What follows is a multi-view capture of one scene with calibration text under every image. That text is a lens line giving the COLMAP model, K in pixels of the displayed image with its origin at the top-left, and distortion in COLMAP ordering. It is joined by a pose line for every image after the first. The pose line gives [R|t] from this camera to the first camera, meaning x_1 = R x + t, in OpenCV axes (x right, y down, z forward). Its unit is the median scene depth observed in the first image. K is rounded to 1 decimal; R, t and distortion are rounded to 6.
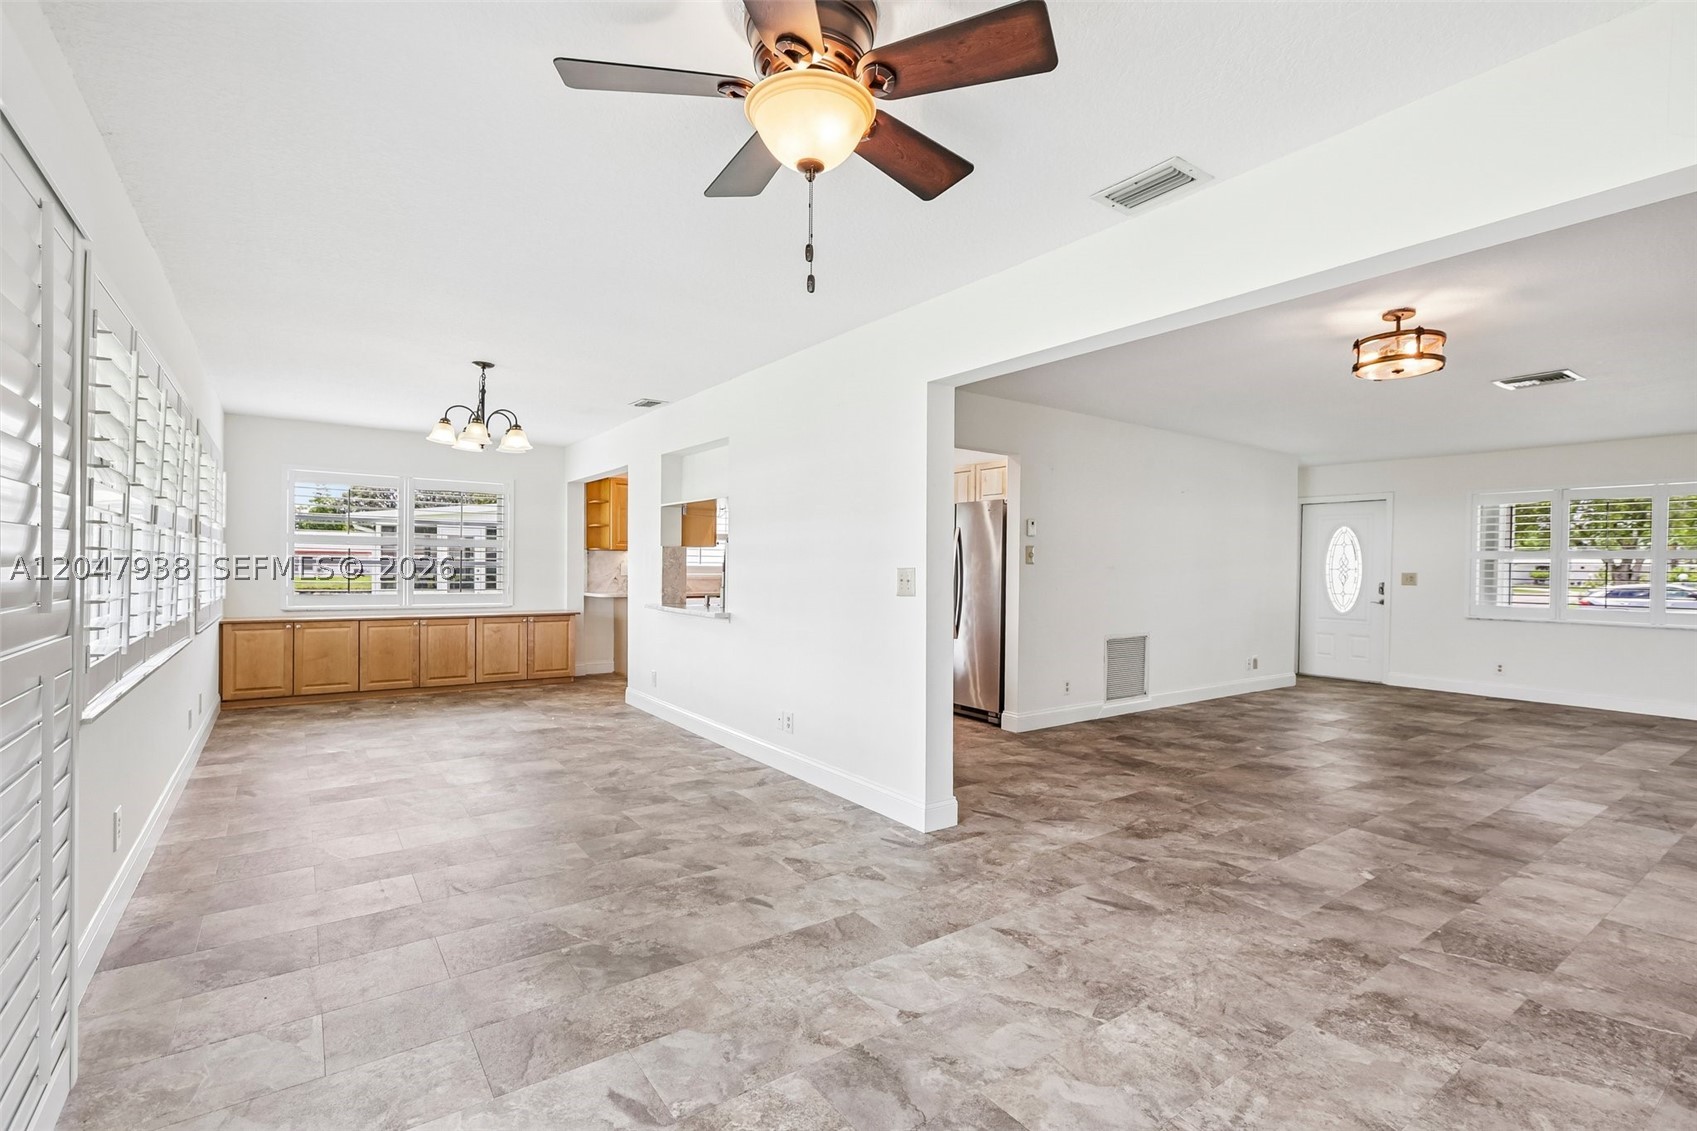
lens RADIAL K [[771.0, 0, 857.3], [0, 771.0, 575.8], [0, 0, 1]] dist [-0.000810, 0.001423]
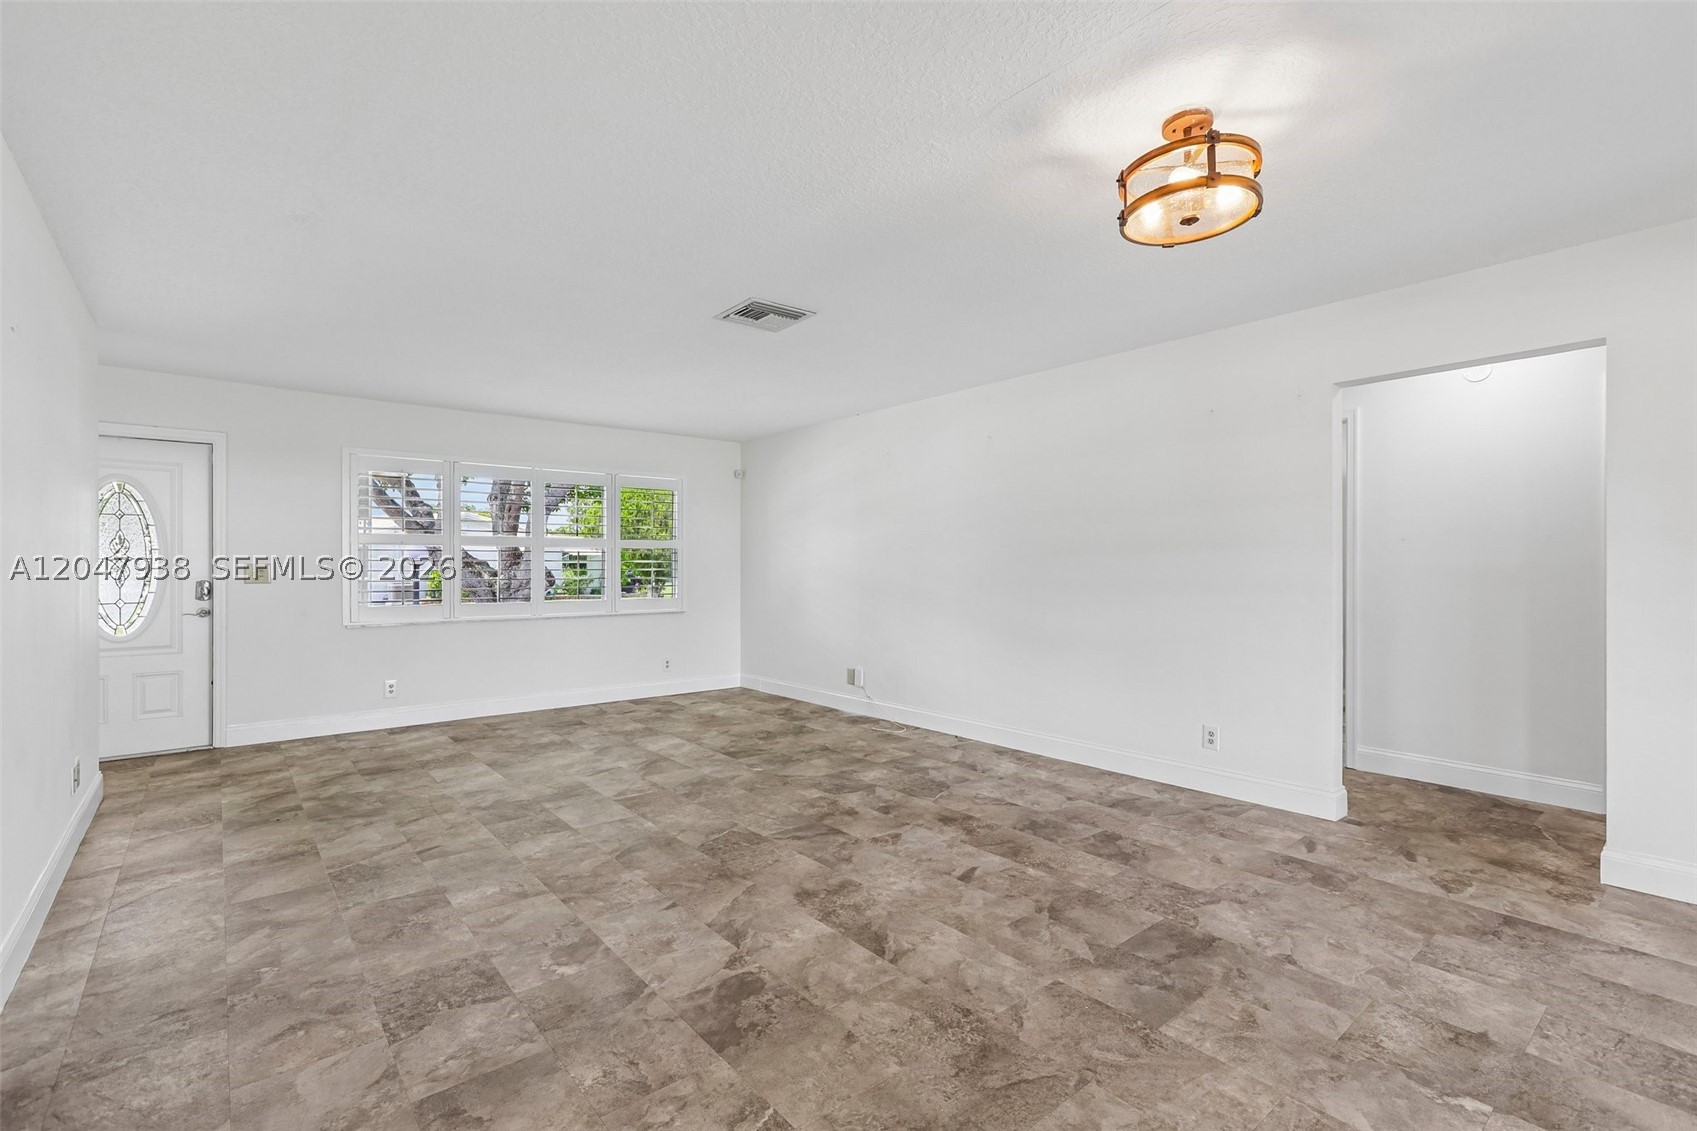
lens RADIAL K [[761.0, 0, 848.1], [0, 761.0, 569.7], [0, 0, 1]] dist [-0.000258, 0.000812]
pose [[-0.066196, -0.015533, 0.997686, 0.106413], [0.010906, 0.999808, 0.016290, -0.007931], [-0.997747, 0.011959, -0.066014, 1.059360]]
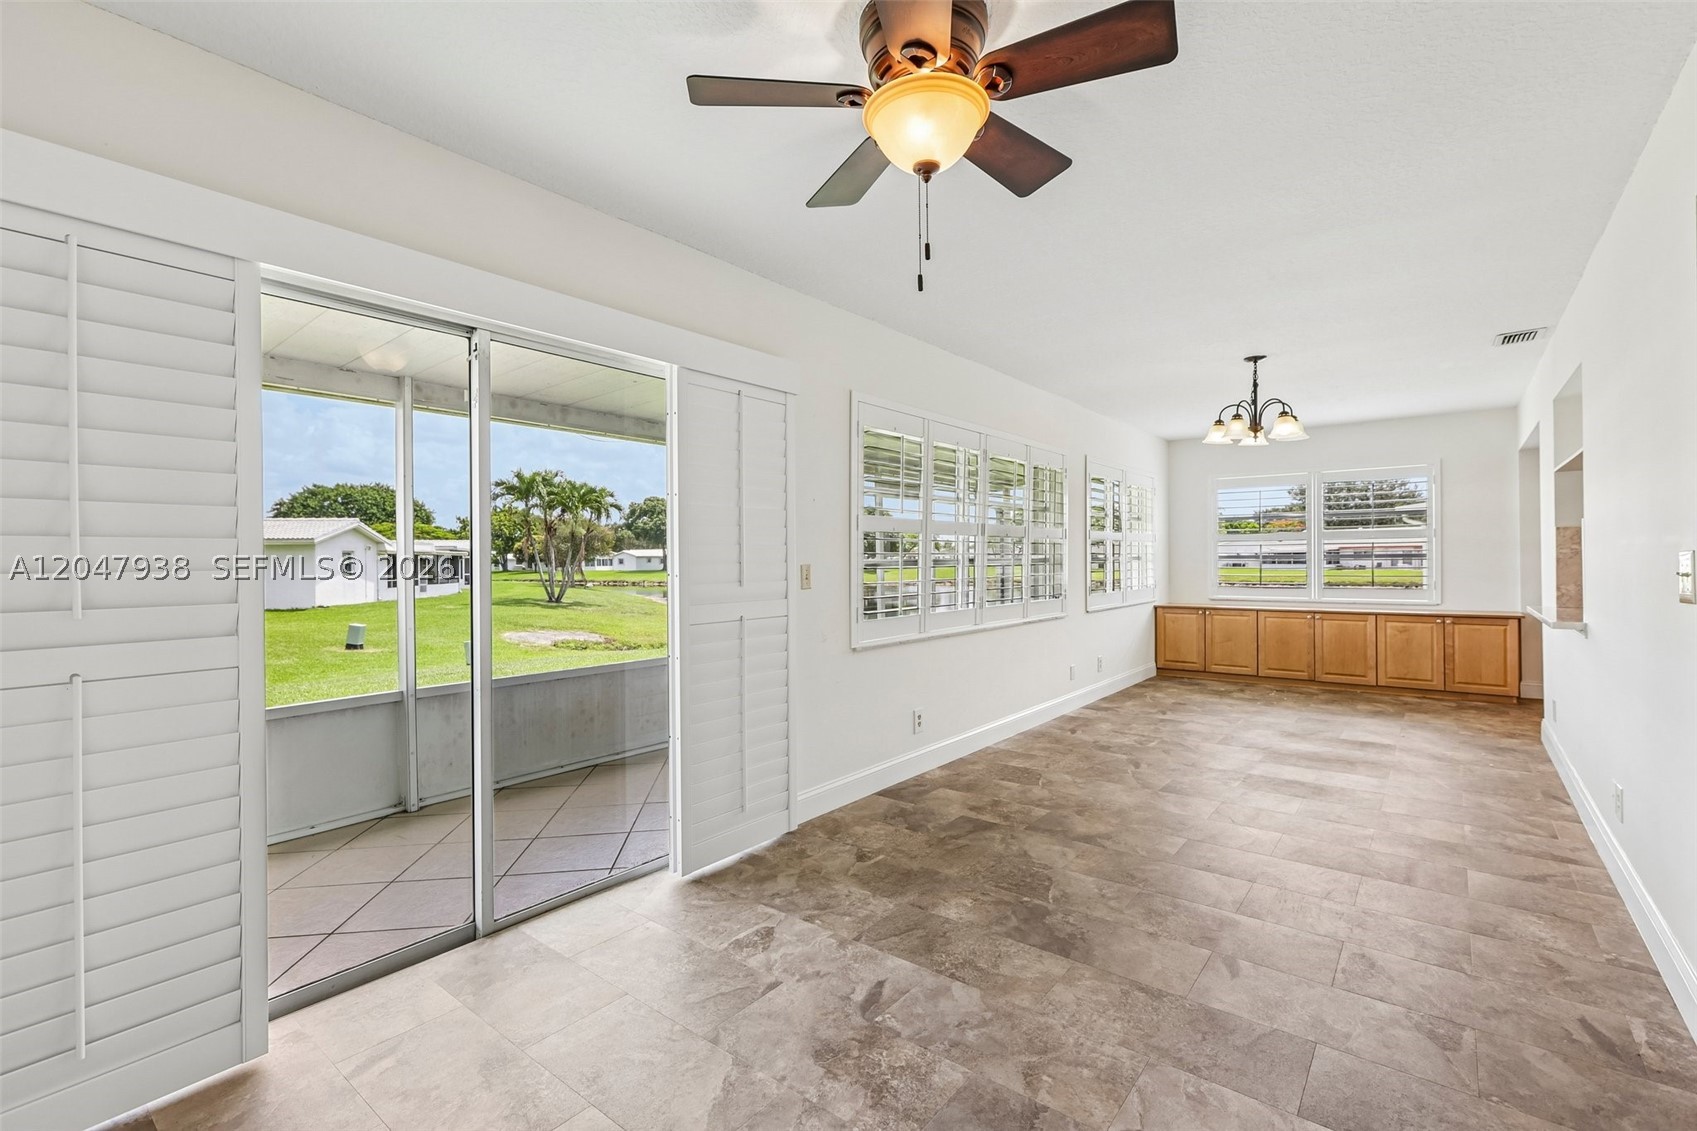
lens RADIAL K [[752.8, 0, 848.2], [0, 752.8, 560.4], [0, 0, 1]] dist [-0.004016, 0.003068]
pose [[0.264929, -0.015199, -0.964148, 0.347722], [0.002422, 0.999883, -0.015097, 0.002797], [0.964265, 0.001665, 0.264935, 0.254343]]
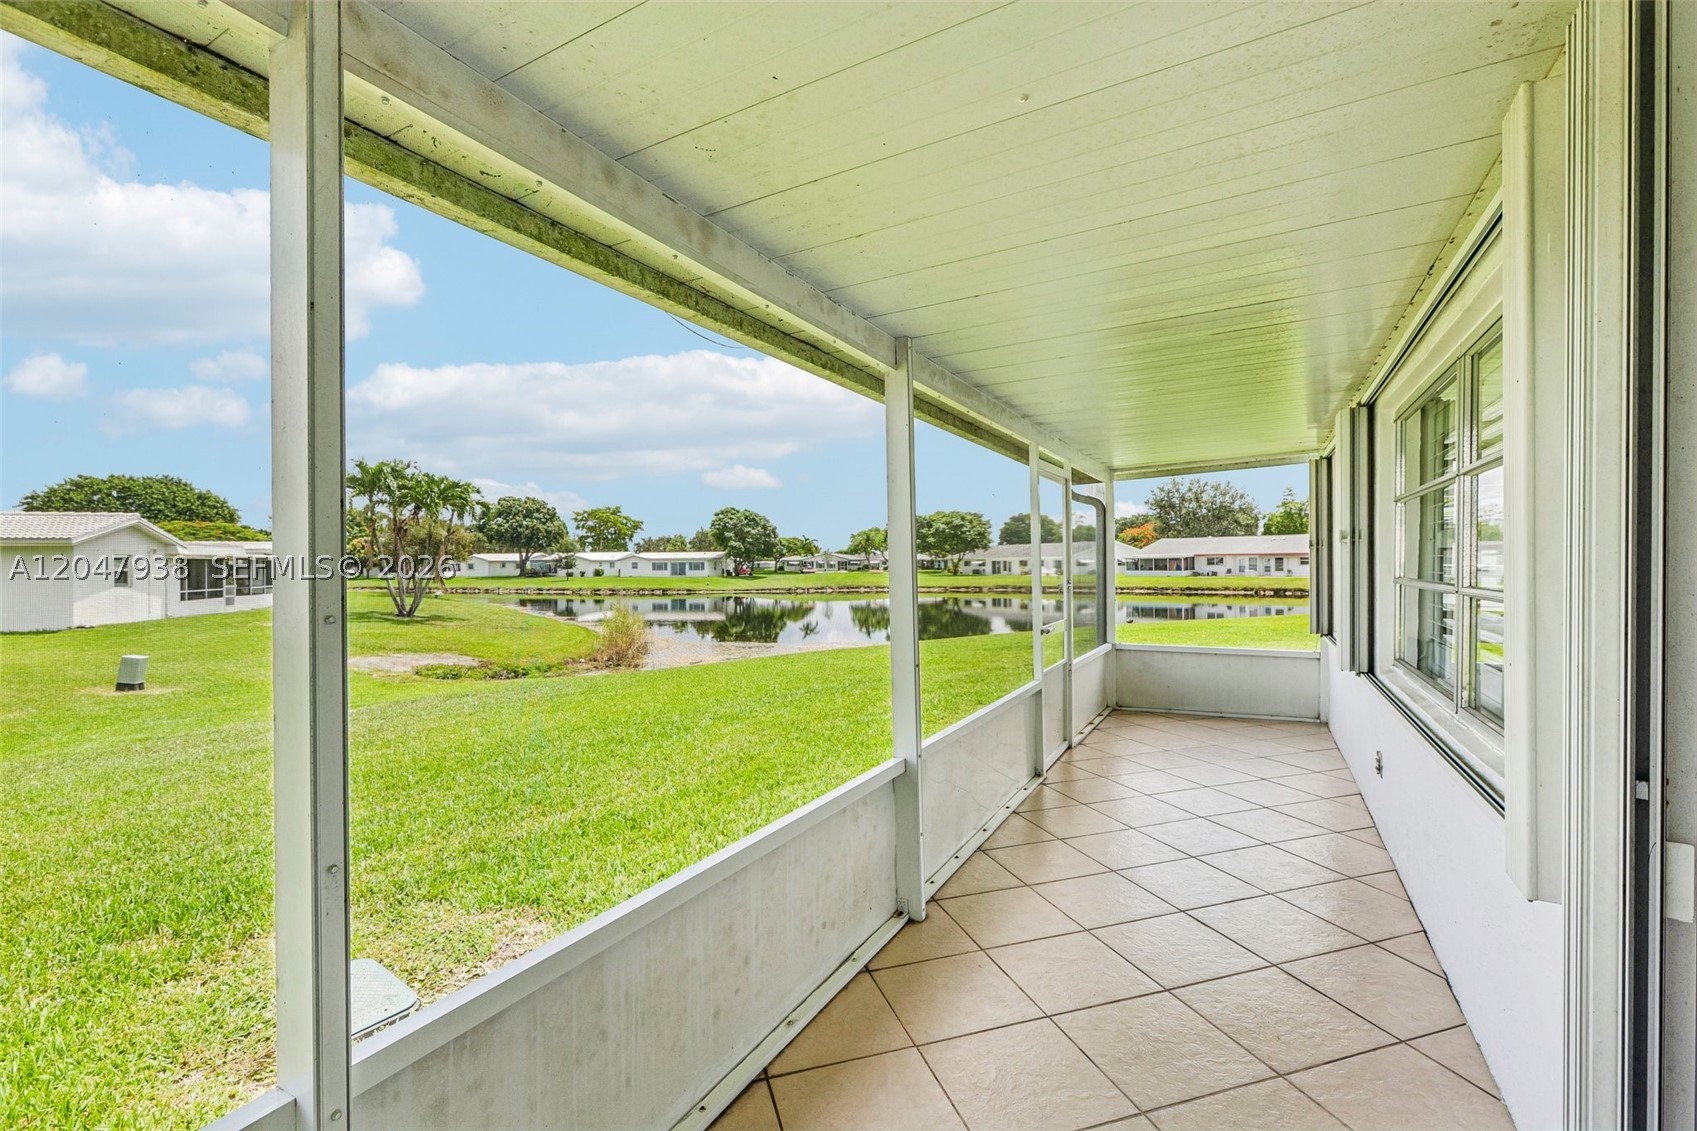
lens RADIAL K [[752.8, 0, 848.2], [0, 752.8, 560.4], [0, 0, 1]] dist [-0.004016, 0.003068]
pose [[0.431763, -0.020761, -0.901748, -0.377097], [0.003412, 0.999766, -0.021384, -0.024557], [0.901980, 0.006157, 0.431733, 0.029775]]
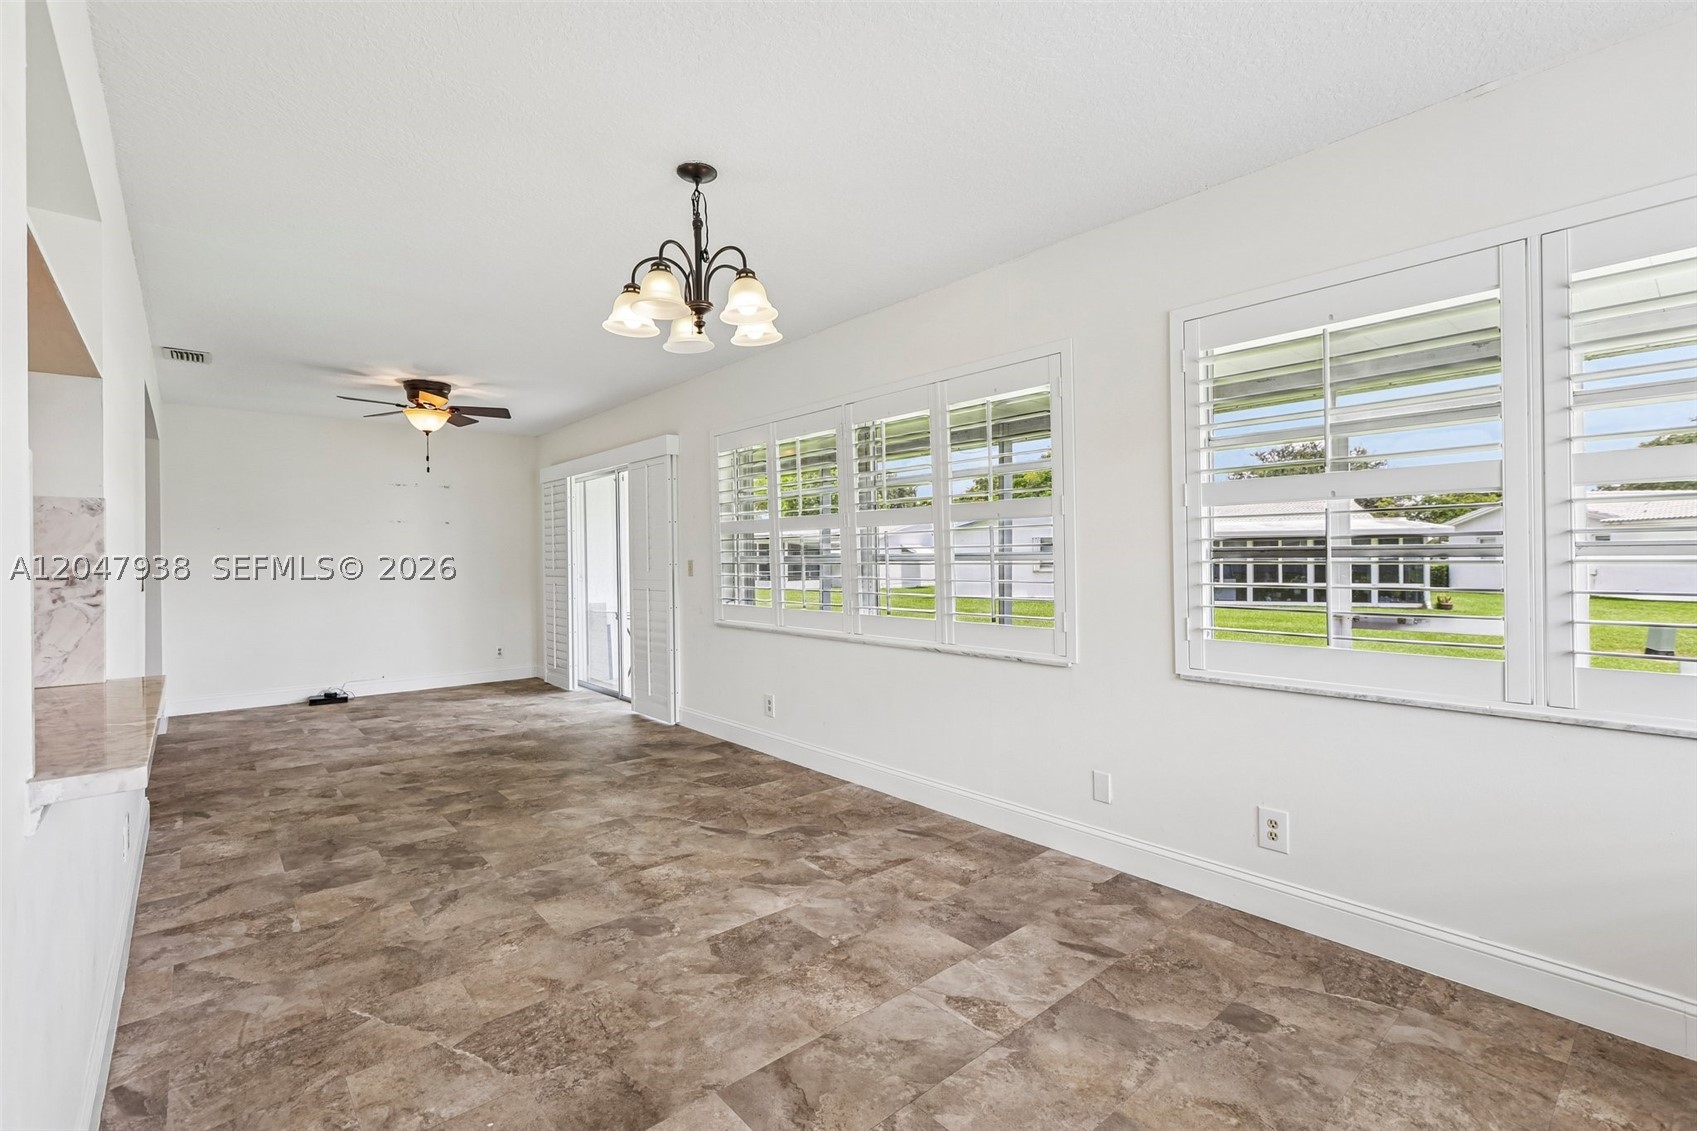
lens RADIAL K [[752.8, 0, 848.2], [0, 752.8, 560.4], [0, 0, 1]] dist [-0.004016, 0.003068]
pose [[-0.996361, -0.002940, -0.085188, -0.599216], [-0.004079, 0.999905, 0.013194, -0.022000], [0.085141, 0.013493, -0.996278, 1.671573]]
